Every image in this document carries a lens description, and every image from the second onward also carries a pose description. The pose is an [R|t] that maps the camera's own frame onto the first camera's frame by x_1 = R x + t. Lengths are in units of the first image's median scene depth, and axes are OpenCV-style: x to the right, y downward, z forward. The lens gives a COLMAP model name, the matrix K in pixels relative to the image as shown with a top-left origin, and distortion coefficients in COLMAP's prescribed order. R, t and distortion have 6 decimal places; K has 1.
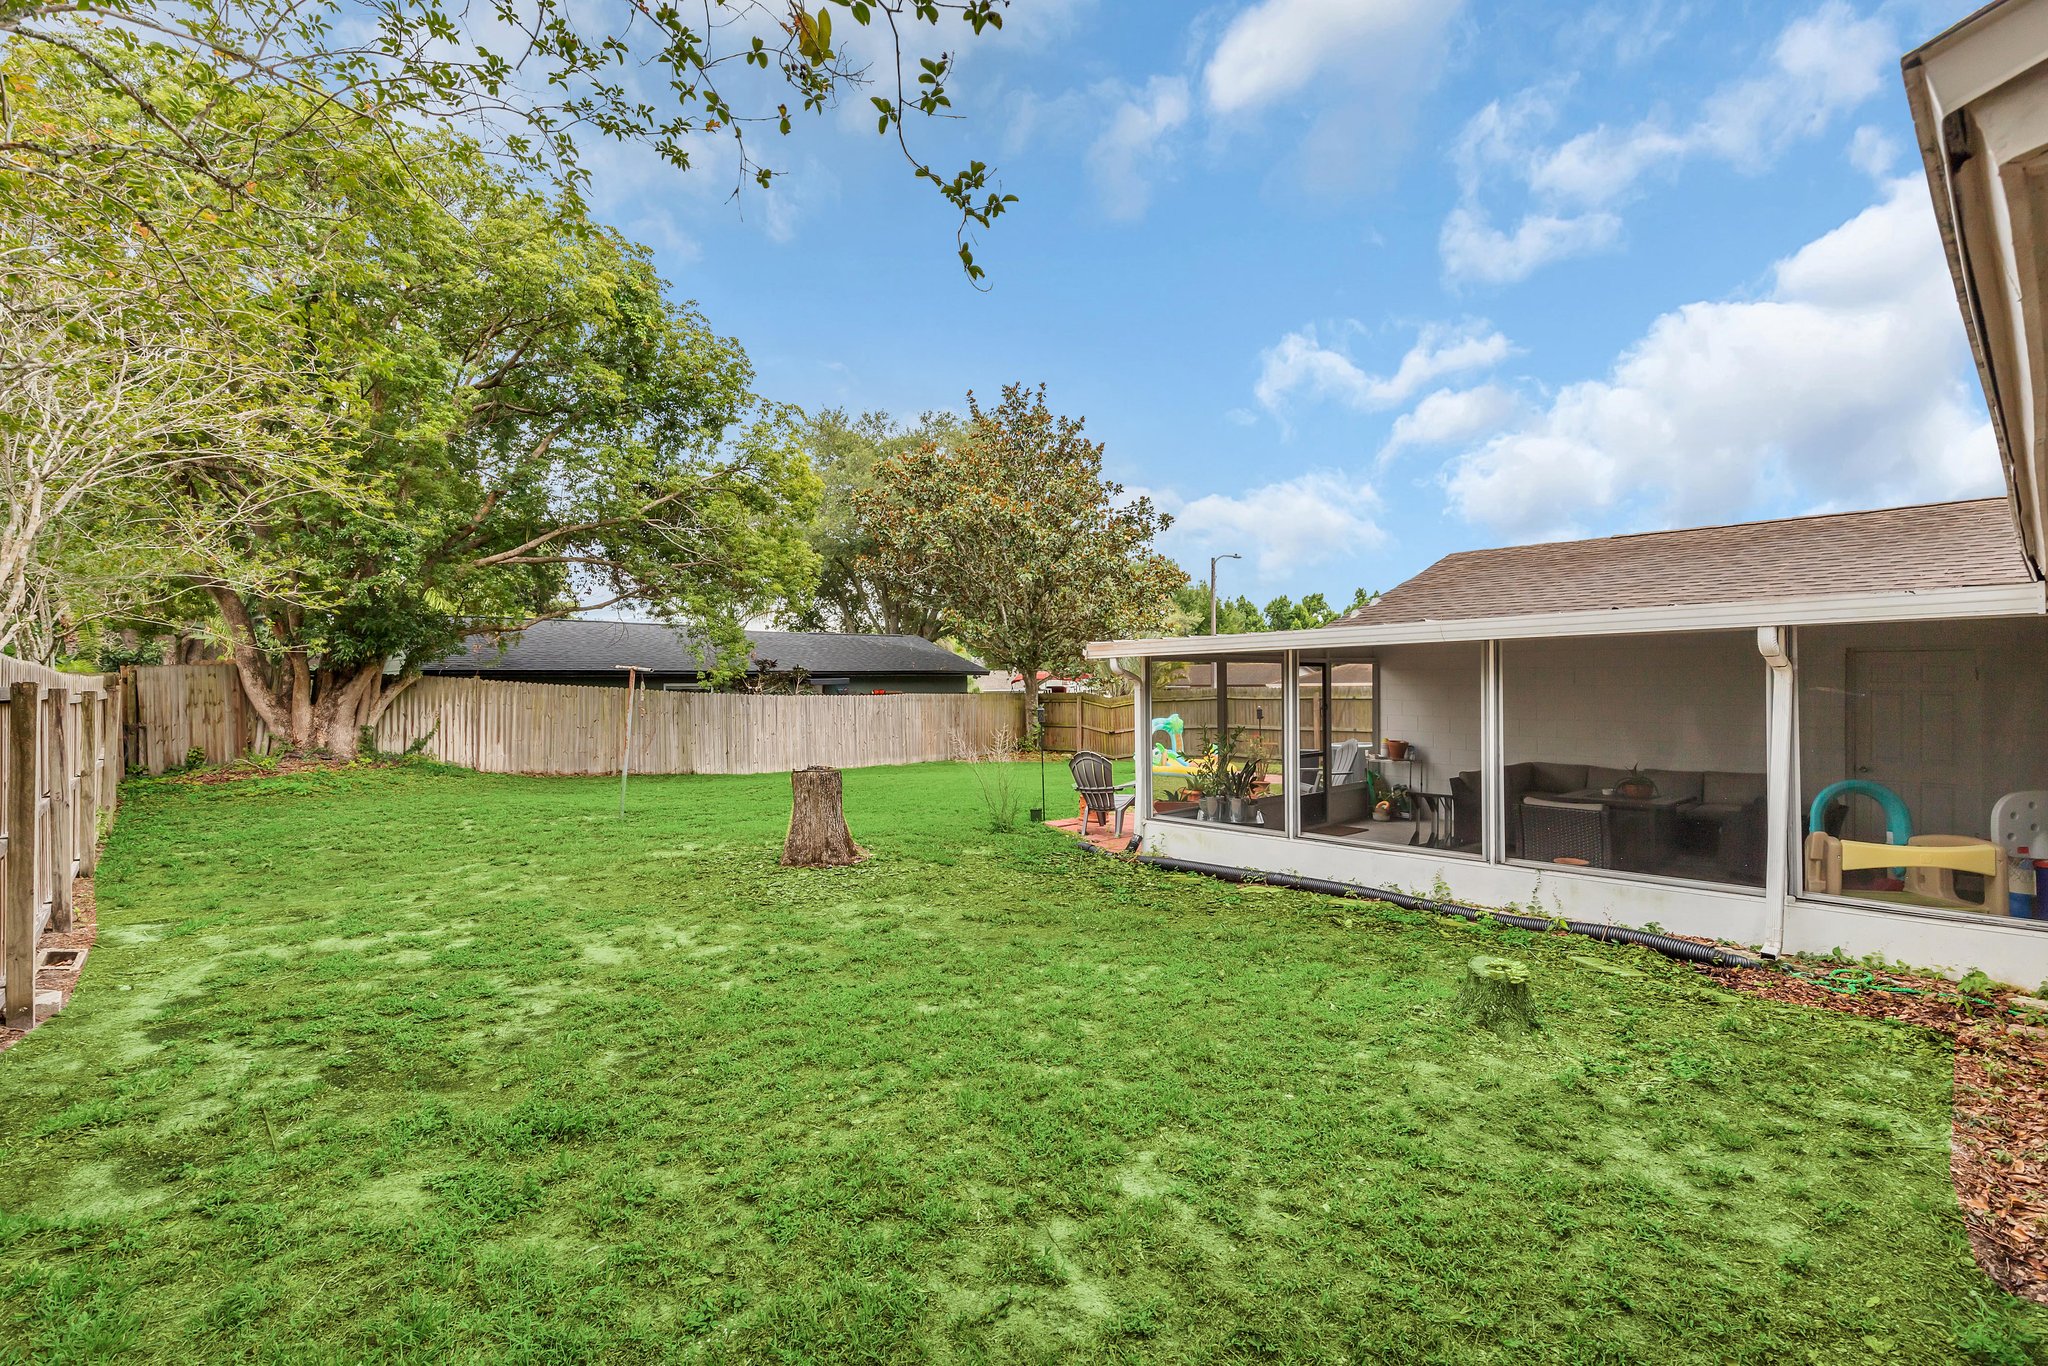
lens RADIAL K [[928.9, 0, 1065.5], [0, 928.9, 687.3], [0, 0, 1]] dist [-0.000416, -0.000023]
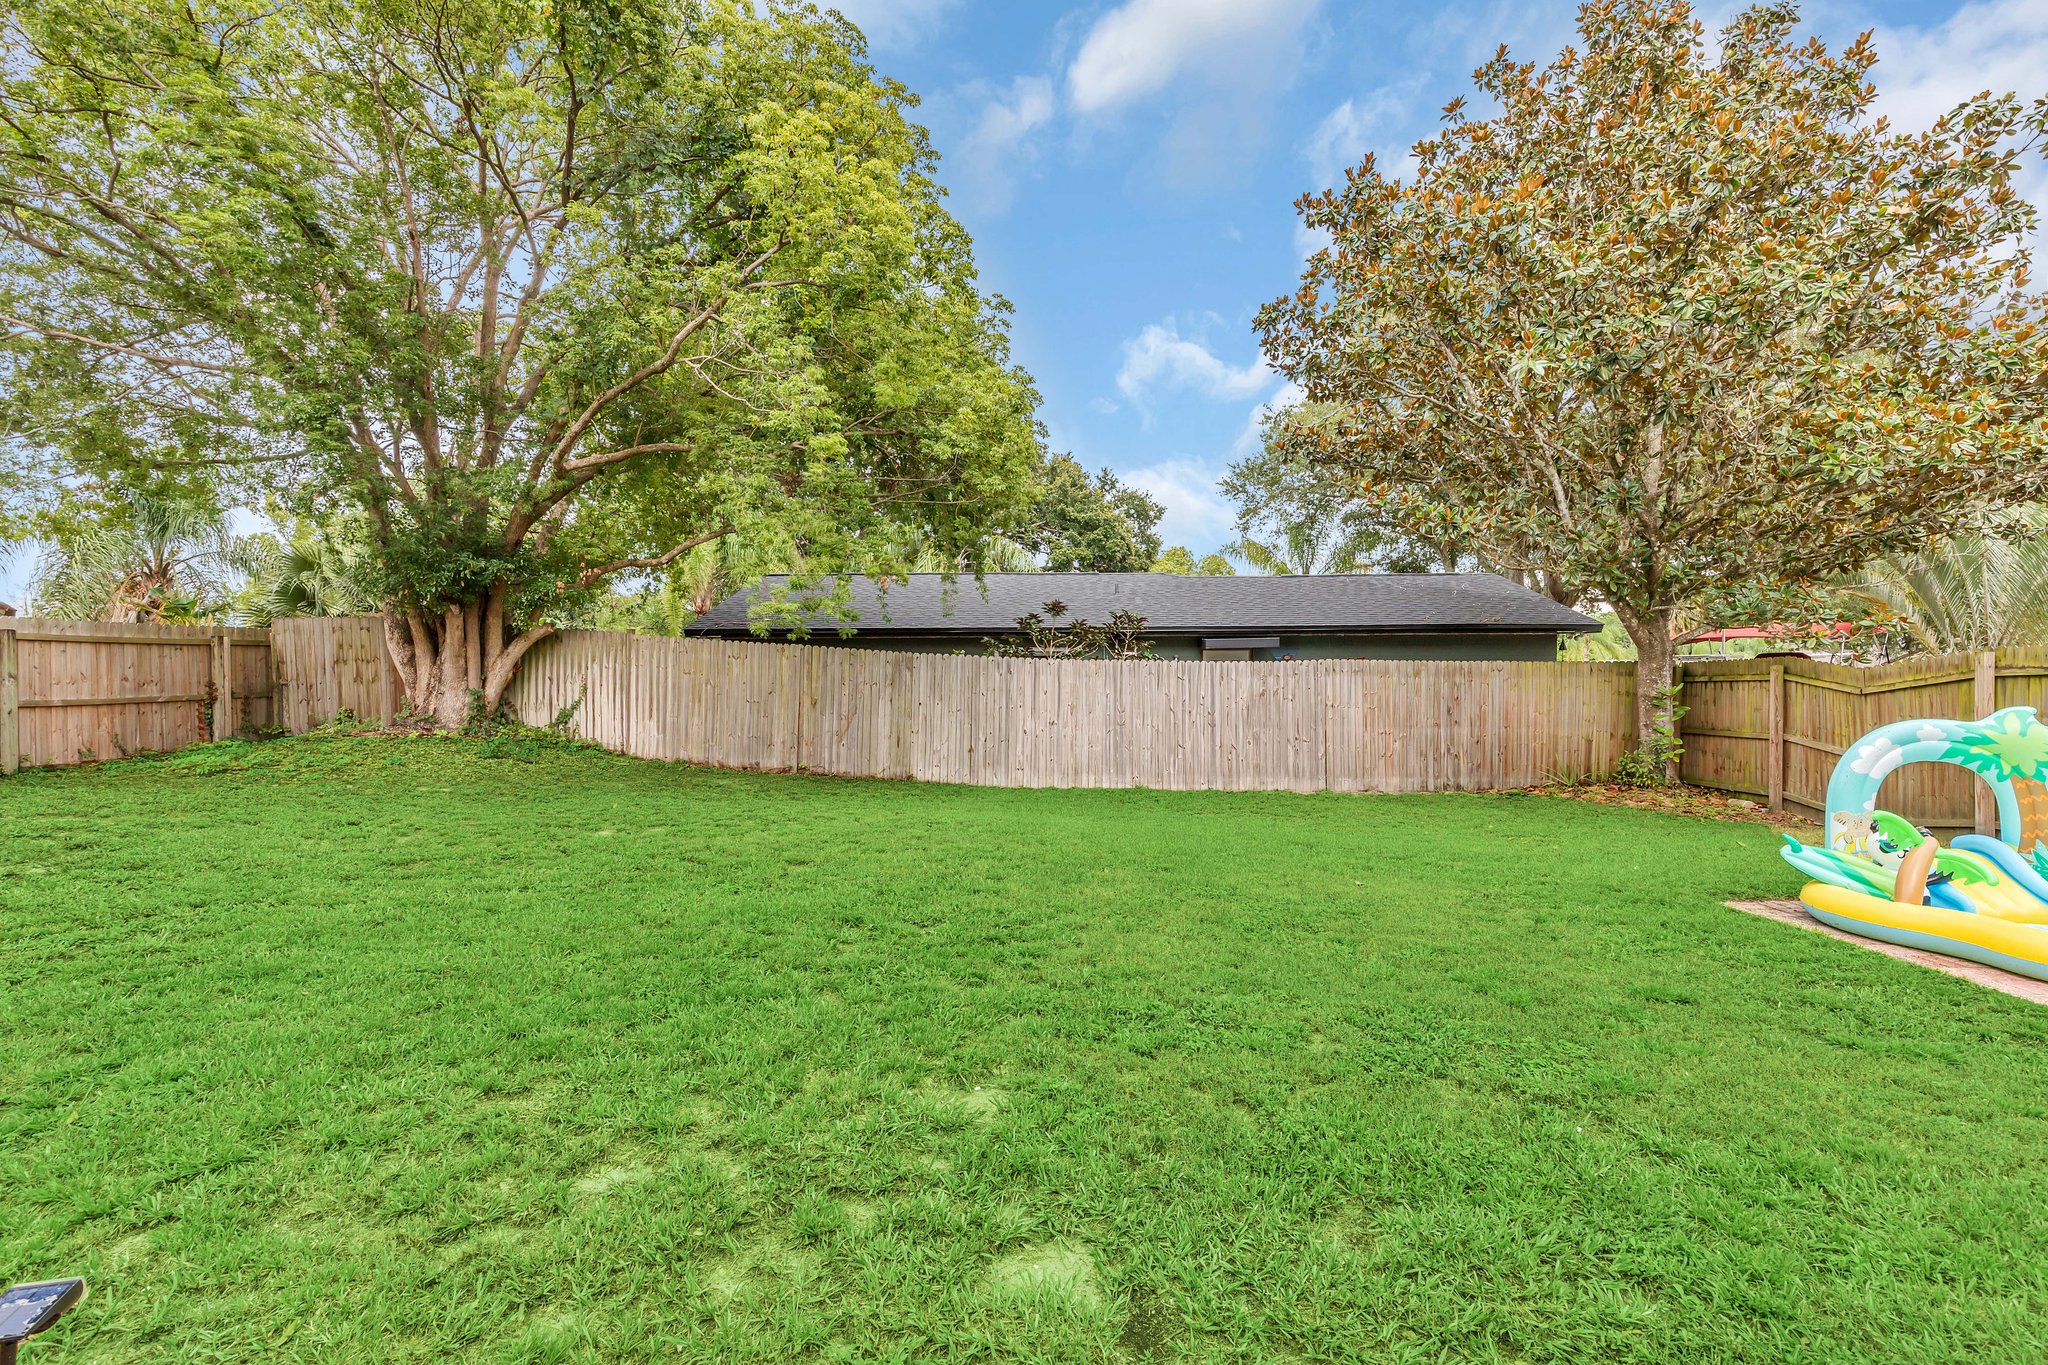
lens RADIAL K [[928.9, 0, 1065.5], [0, 928.9, 686.8], [0, 0, 1]] dist [-0.000416, -0.000023]
pose [[0.683247, 0.017091, -0.729987, 0.139197], [-0.004430, 0.999805, 0.019263, 0.016750], [0.730174, -0.009927, 0.683189, 0.655790]]
